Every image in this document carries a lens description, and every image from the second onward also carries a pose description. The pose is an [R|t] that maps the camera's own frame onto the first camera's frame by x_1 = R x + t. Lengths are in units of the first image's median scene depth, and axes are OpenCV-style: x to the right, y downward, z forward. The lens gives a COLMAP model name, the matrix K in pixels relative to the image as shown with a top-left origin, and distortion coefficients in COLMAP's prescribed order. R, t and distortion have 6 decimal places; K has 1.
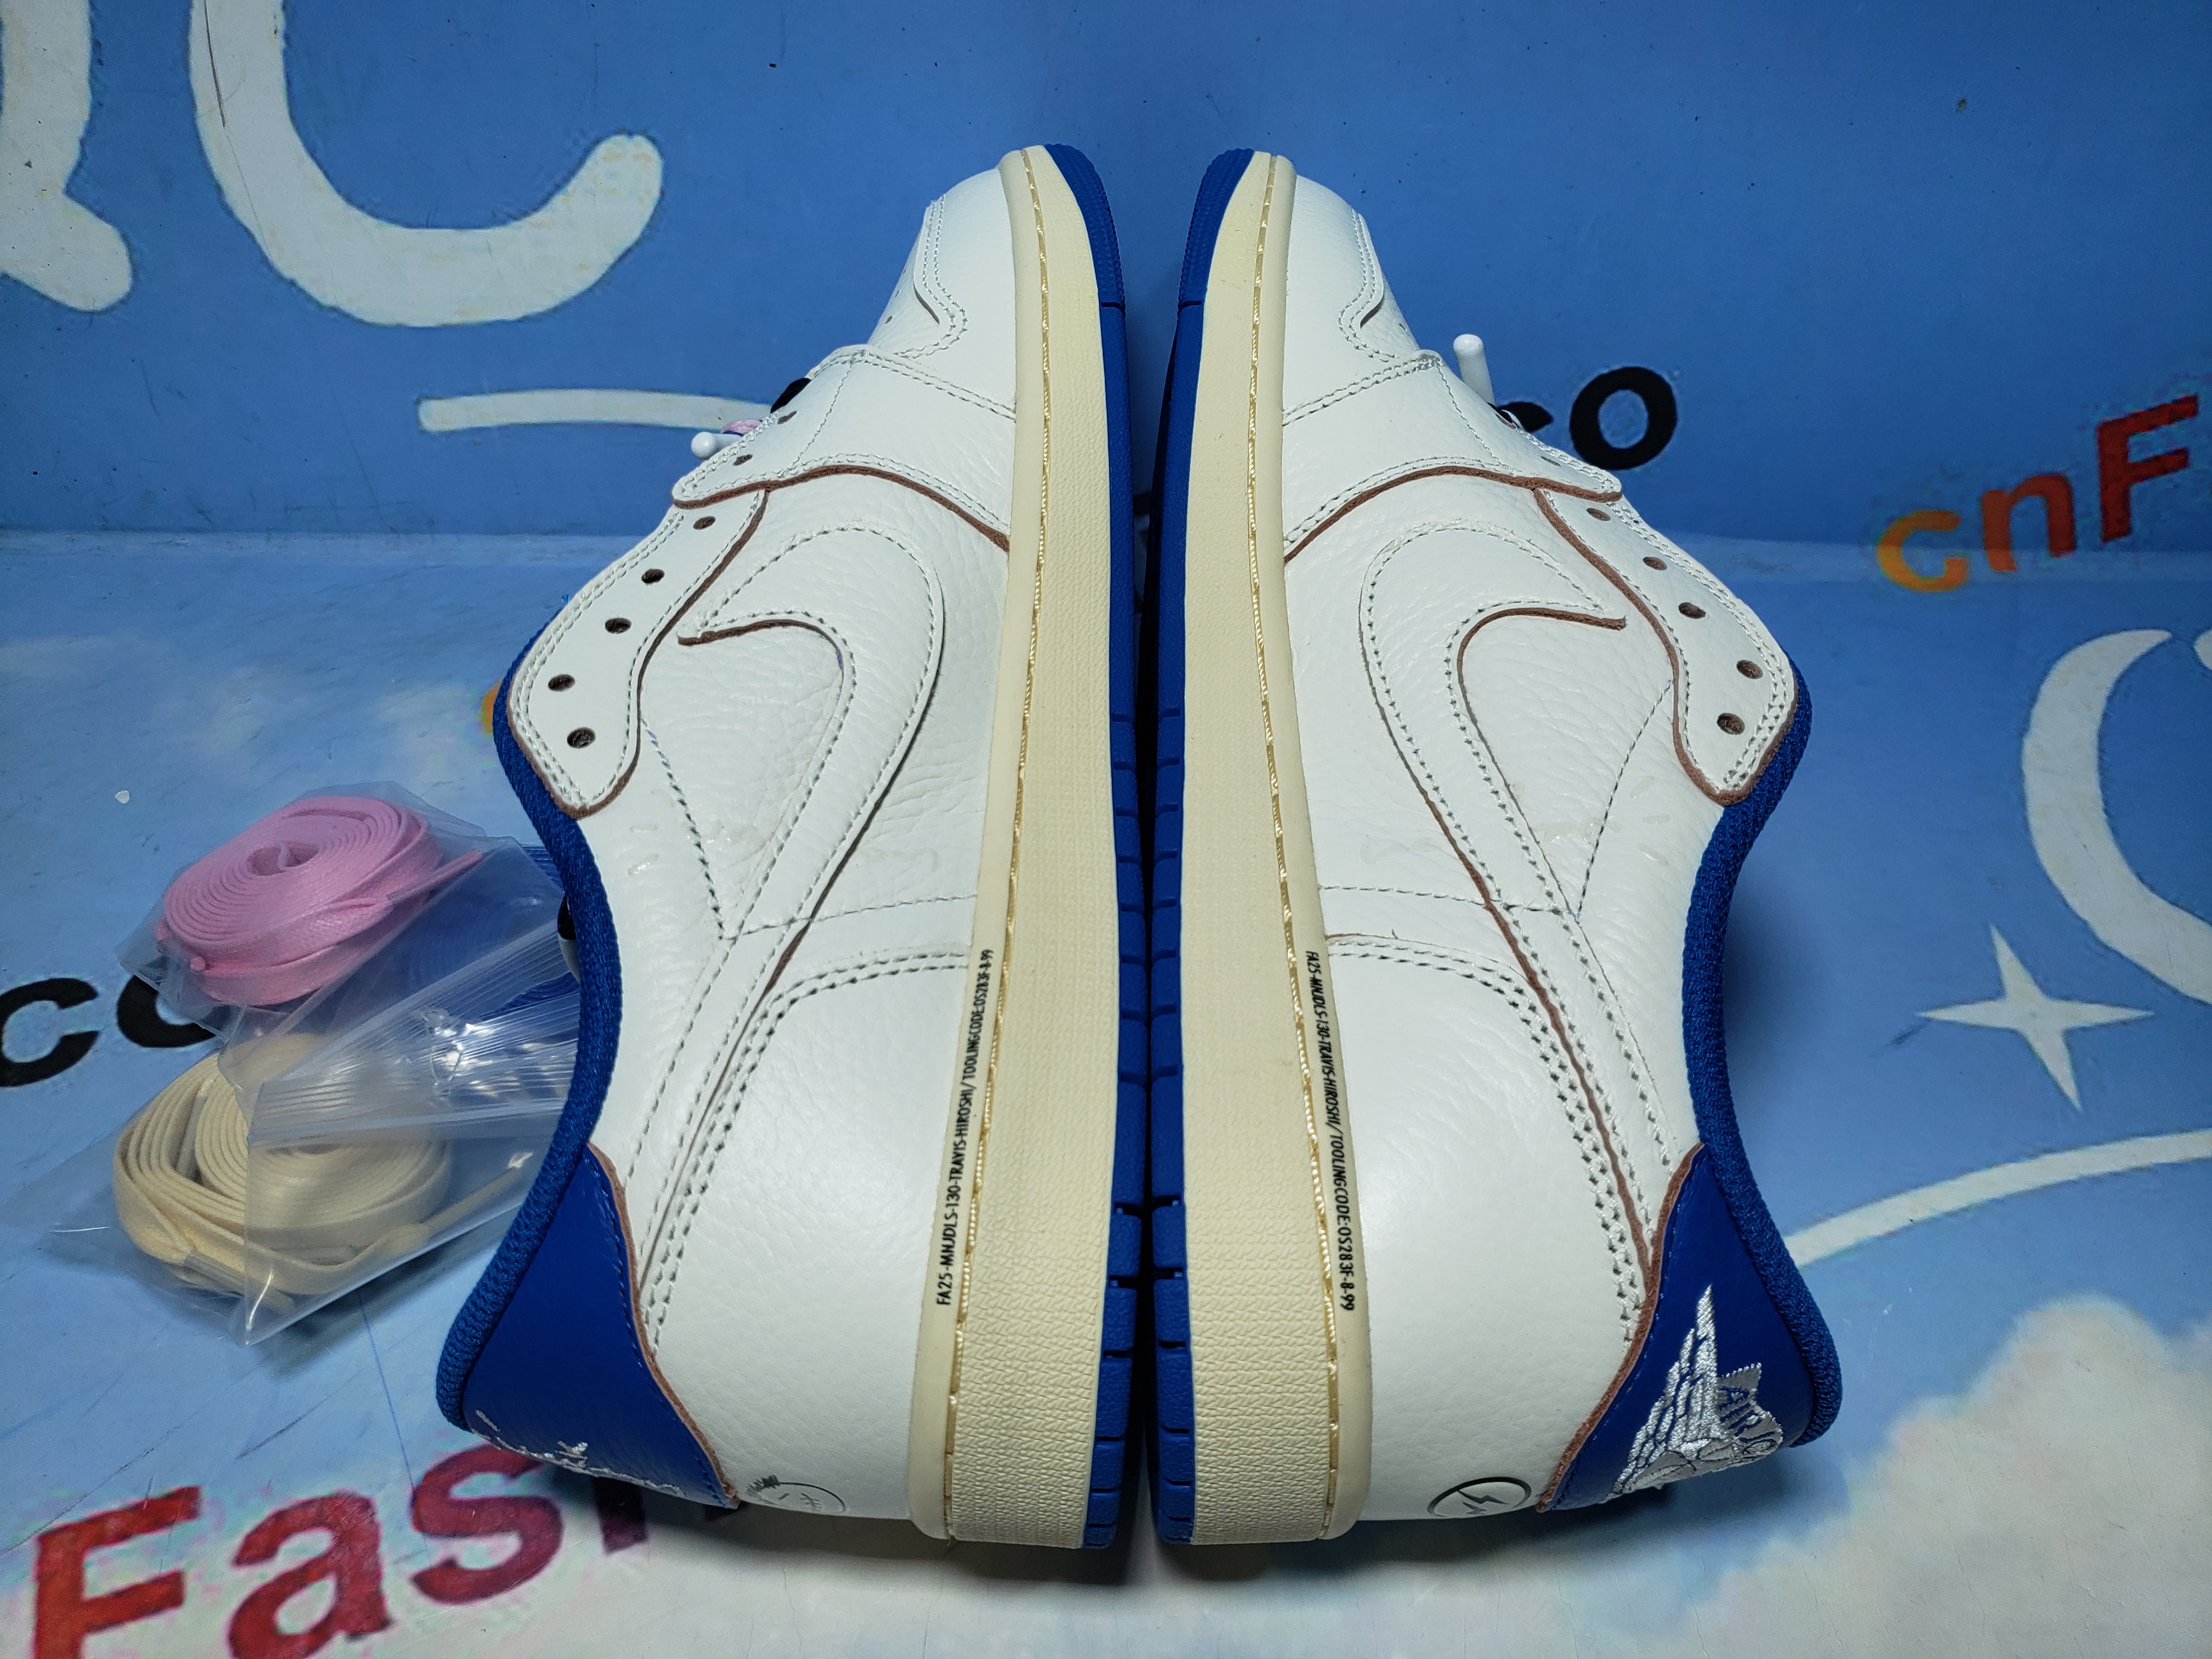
lens RADIAL K [[1679.8, 0, 1098.4], [0, 1679.8, 831.5], [0, 0, 1]] dist [0.005853, -0.000768]
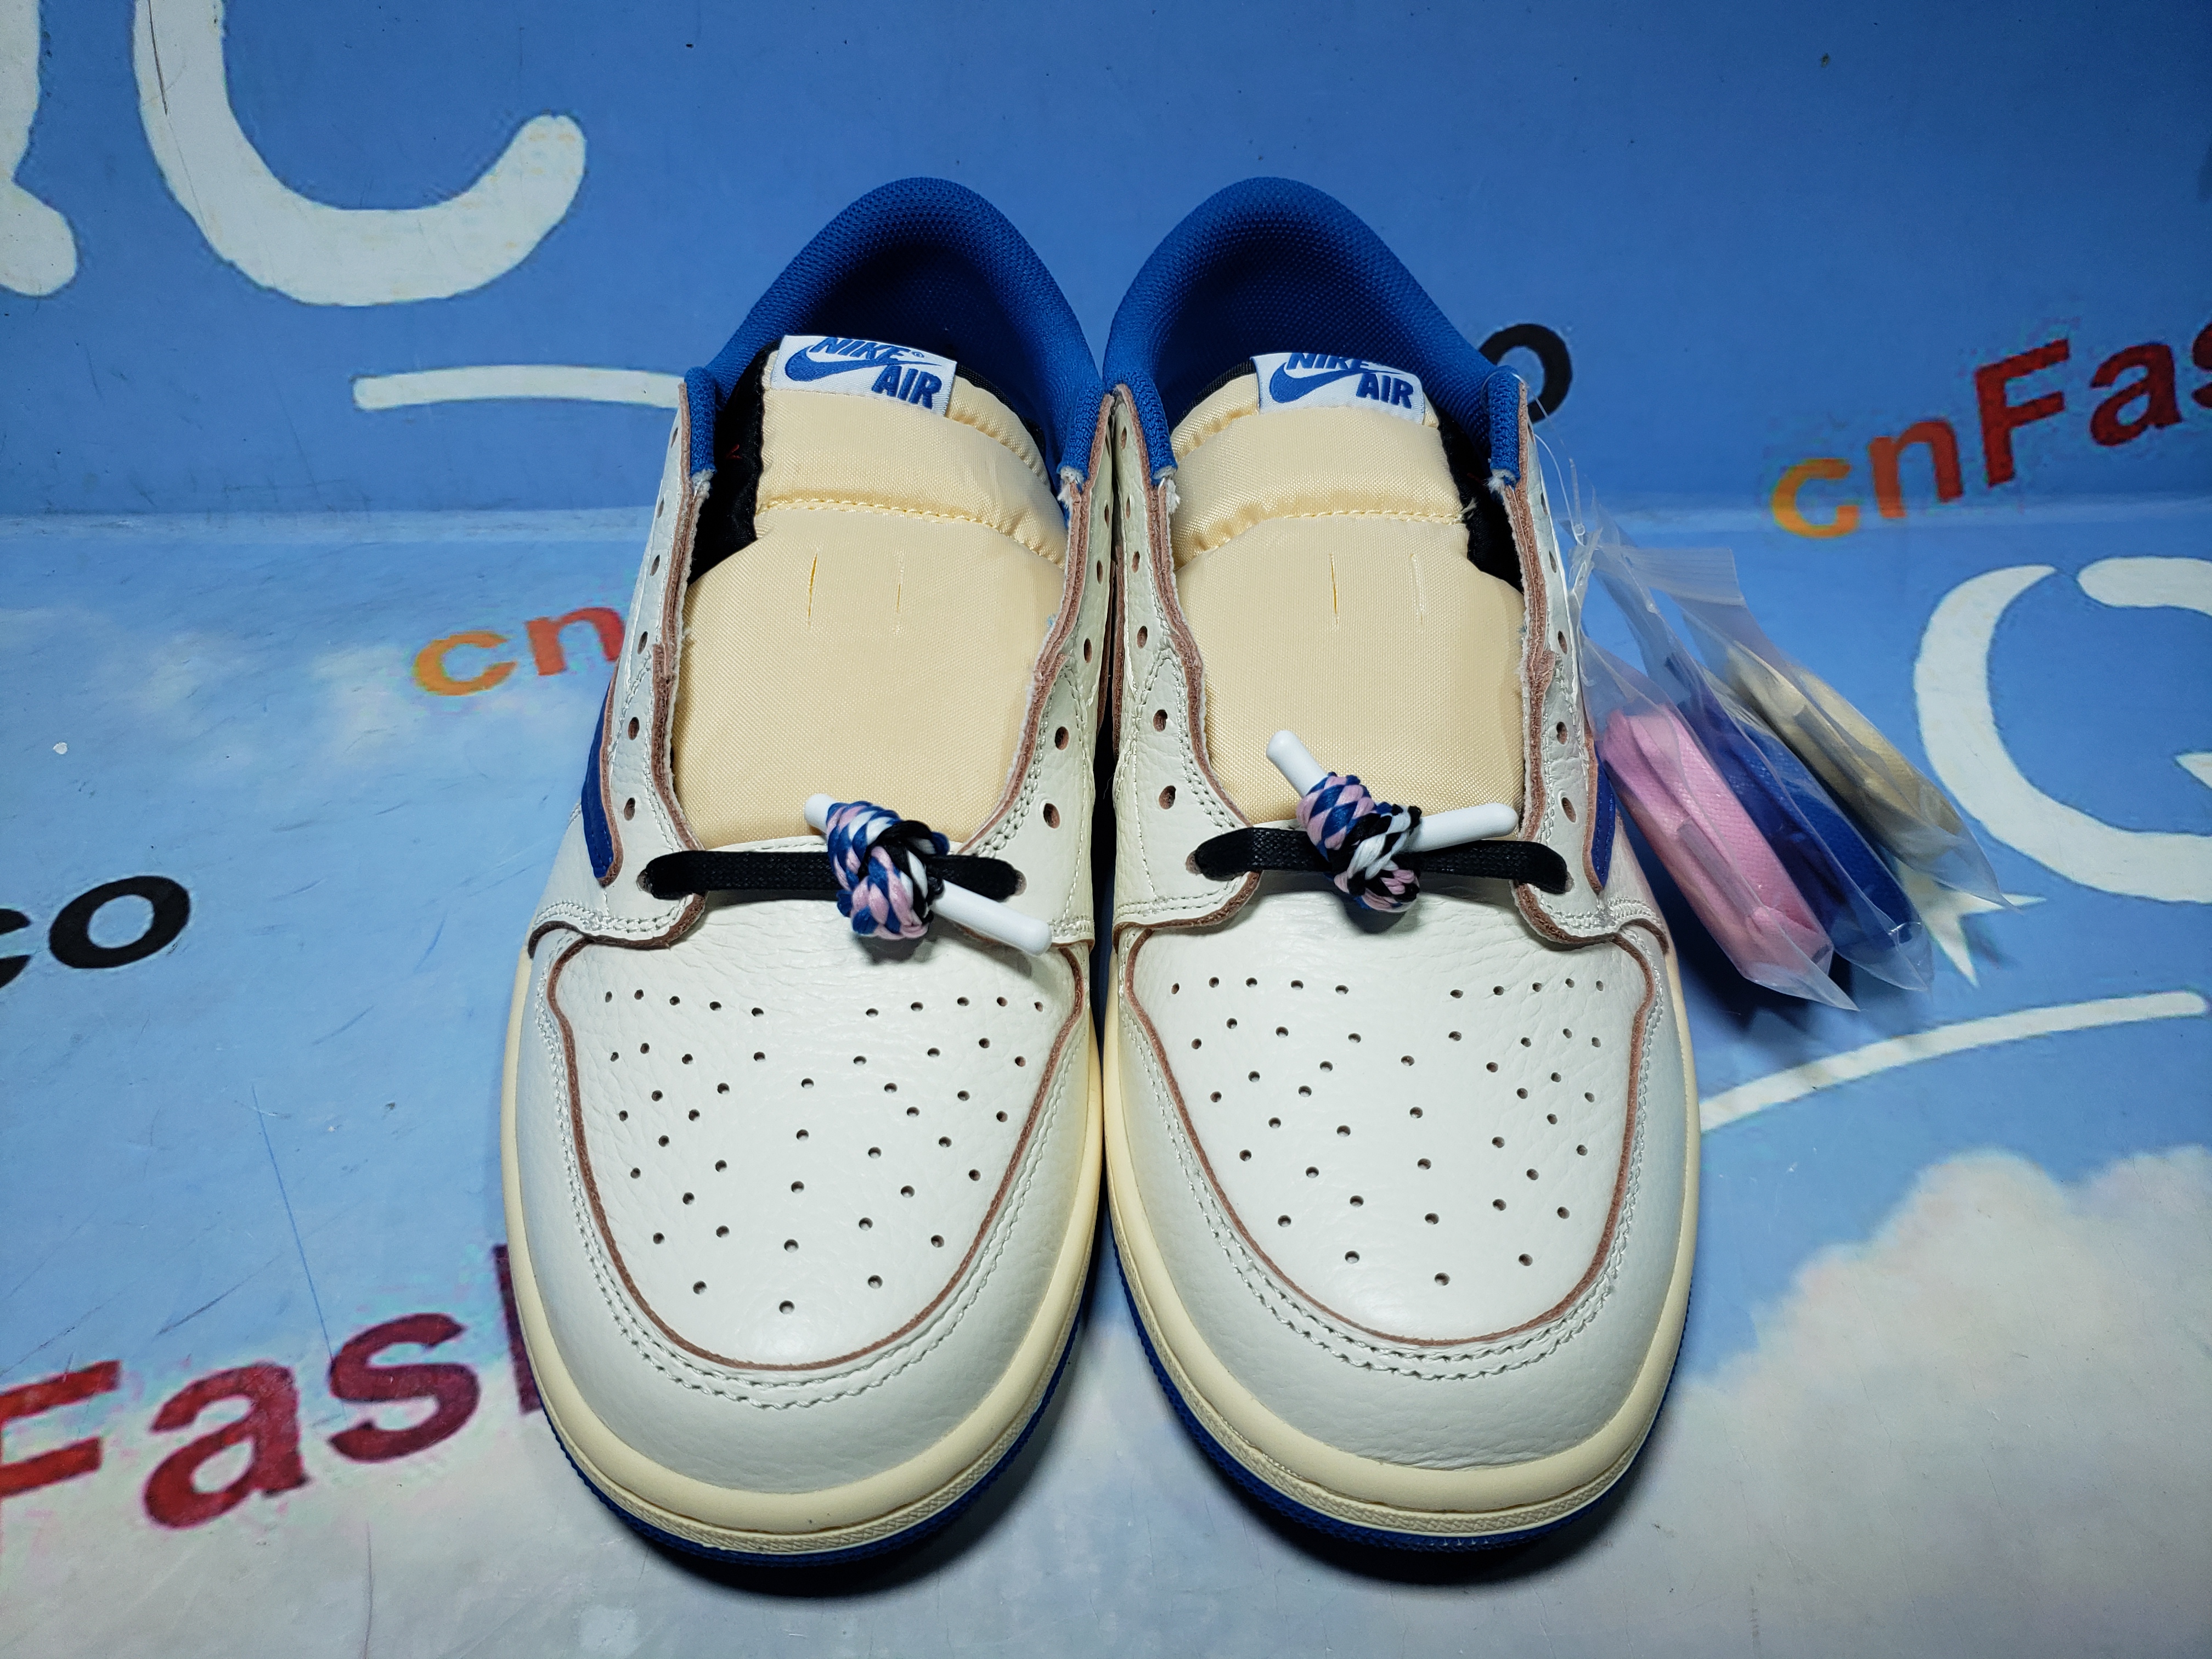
lens RADIAL K [[1670.7, 0, 1061.6], [0, 1670.7, 843.9], [0, 0, 1]] dist [-0.022087, 0.033743]
pose [[0.999762, -0.021388, 0.004356, 0.022926], [0.021590, 0.998342, -0.053367, 0.106290], [-0.003207, 0.053449, 0.998565, -0.008799]]
